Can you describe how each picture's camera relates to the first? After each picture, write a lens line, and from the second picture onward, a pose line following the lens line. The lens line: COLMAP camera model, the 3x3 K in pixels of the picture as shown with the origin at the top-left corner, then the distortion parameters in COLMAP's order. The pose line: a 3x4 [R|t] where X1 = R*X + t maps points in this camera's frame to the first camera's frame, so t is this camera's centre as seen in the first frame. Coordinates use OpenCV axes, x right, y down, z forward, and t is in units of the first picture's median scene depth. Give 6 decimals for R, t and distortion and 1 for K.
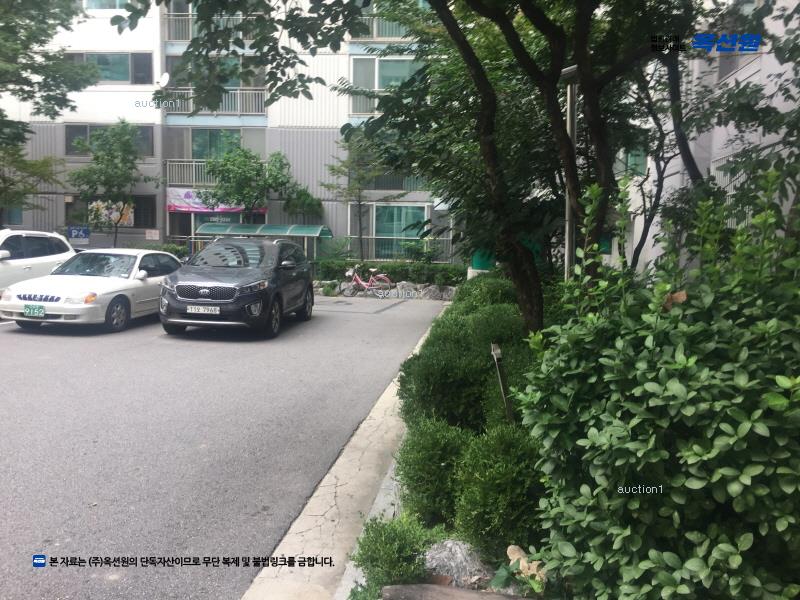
lens RADIAL K [[683.1, 0, 399.7], [0, 683.1, 298.9], [0, 0, 1]] dist [0.079310, -0.109726]
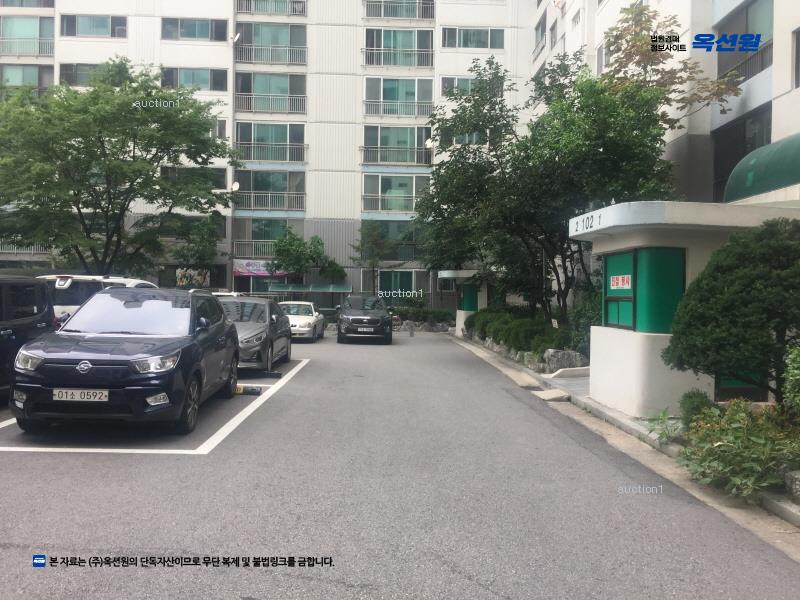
lens RADIAL K [[683.1, 0, 401.6], [0, 683.1, 299.8], [0, 0, 1]] dist [0.079310, -0.109726]
pose [[0.988183, -0.011127, 0.152872, -0.220154], [0.022190, 0.997240, -0.070851, 0.033292], [-0.151662, 0.073406, 0.985703, -0.474772]]
